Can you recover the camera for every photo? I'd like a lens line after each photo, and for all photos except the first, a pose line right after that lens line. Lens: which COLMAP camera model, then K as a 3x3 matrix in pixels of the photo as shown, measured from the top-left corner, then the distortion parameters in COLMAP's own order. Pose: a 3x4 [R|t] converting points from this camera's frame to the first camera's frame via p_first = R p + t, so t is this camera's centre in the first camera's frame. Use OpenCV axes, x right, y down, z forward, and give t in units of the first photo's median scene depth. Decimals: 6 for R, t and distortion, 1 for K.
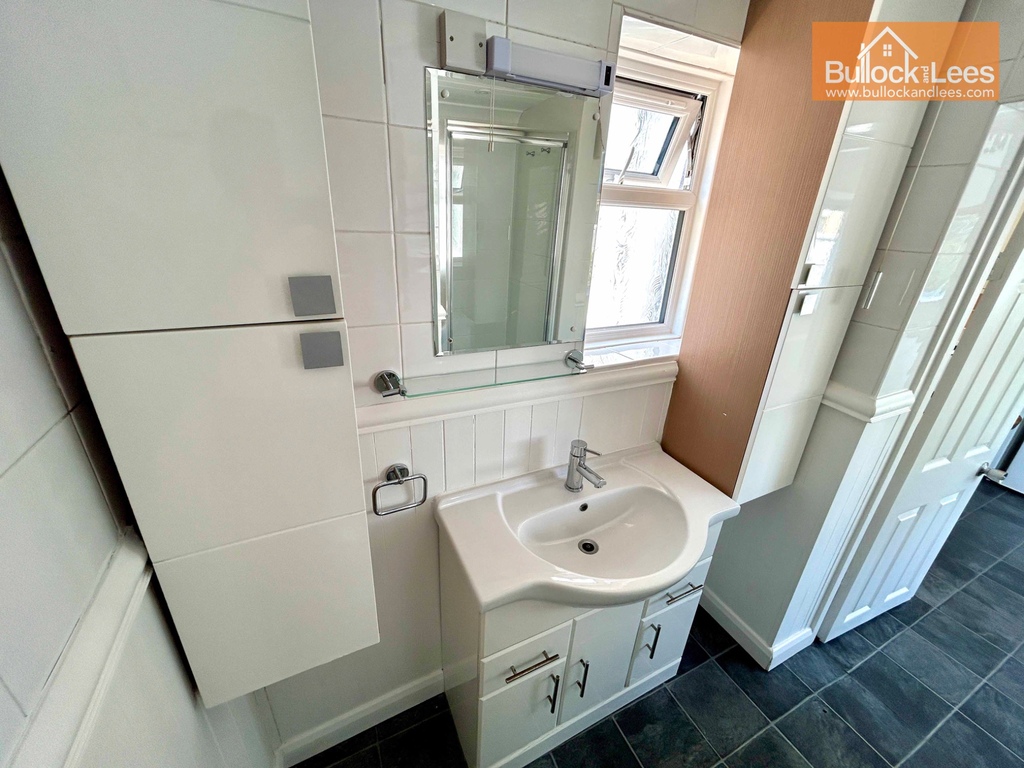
lens RADIAL K [[412.5, 0, 512.0], [0, 412.5, 384.0], [0, 0, 1]] dist [-0.001025, -0.000005]
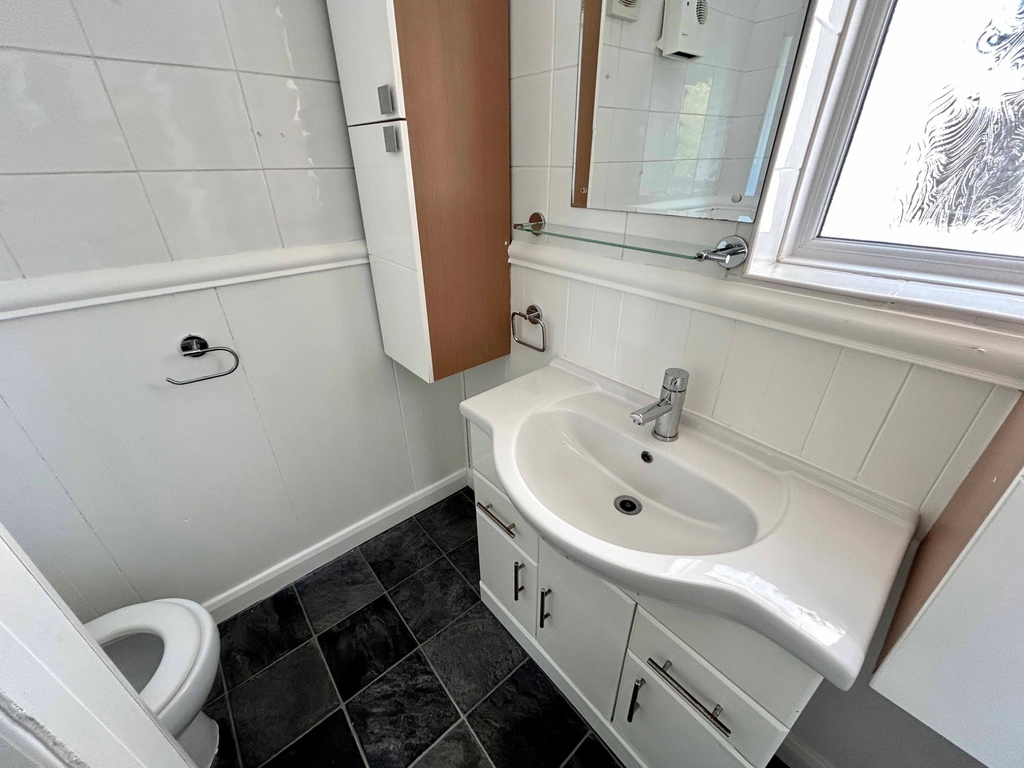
lens RADIAL K [[412.5, 0, 512.0], [0, 412.5, 384.0], [0, 0, 1]] dist [-0.001025, -0.000005]
pose [[0.251067, 0.420060, -0.872075, 0.694437], [-0.352456, 0.878758, 0.321808, 0.033806], [0.901521, 0.226572, 0.368680, 0.486095]]
